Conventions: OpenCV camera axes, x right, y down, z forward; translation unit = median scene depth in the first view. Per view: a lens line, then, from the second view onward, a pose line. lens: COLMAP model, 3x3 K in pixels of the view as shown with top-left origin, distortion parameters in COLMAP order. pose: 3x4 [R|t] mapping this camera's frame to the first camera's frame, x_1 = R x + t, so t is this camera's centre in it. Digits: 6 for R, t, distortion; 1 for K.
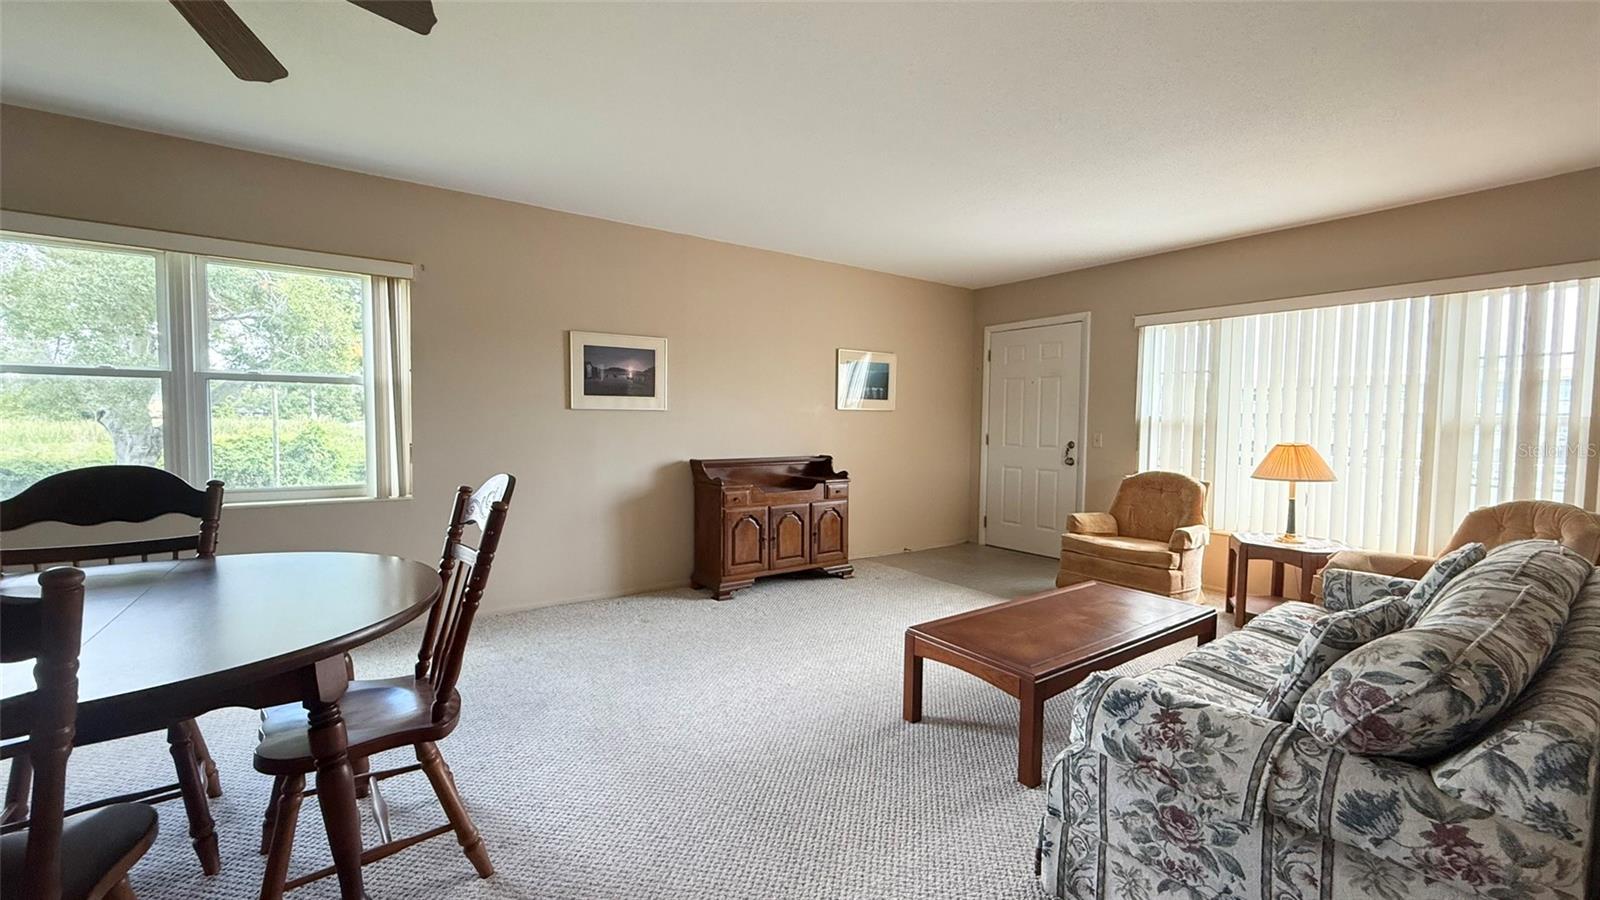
lens RADIAL K [[640.6, 0, 800.0], [0, 640.6, 450.0], [0, 0, 1]] dist [0.000184, 0.000472]
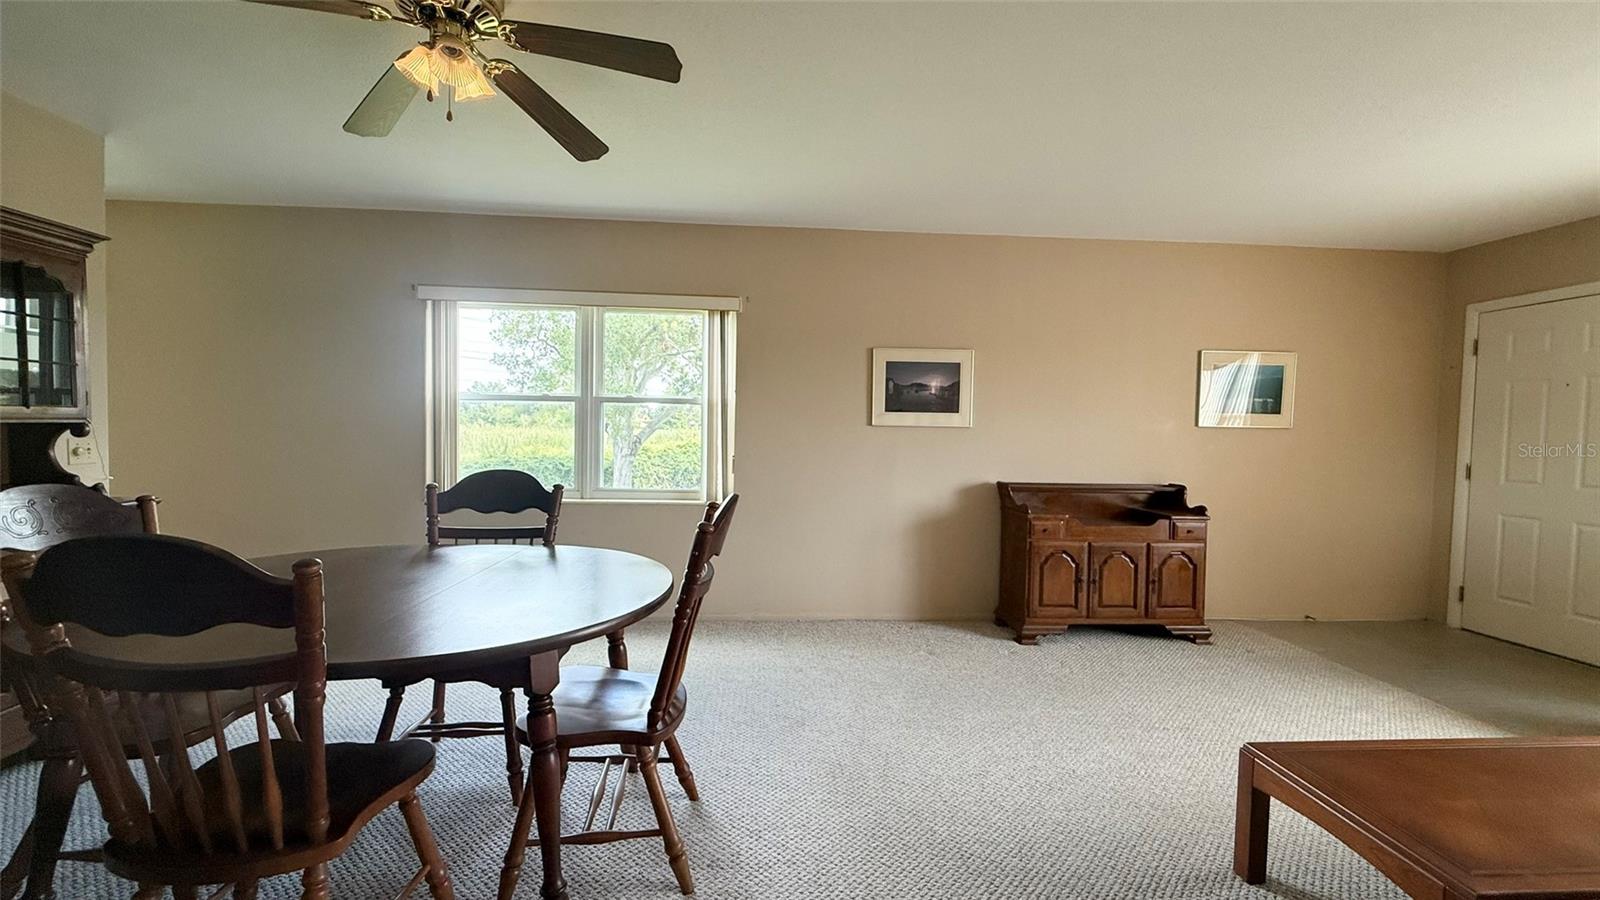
lens RADIAL K [[640.6, 0, 800.0], [0, 640.6, 450.0], [0, 0, 1]] dist [0.000184, 0.000472]
pose [[0.850672, 0.024688, -0.525117, 0.068809], [-0.035347, 0.999322, -0.010279, -0.011091], [0.524508, 0.027306, 0.850968, 0.083983]]
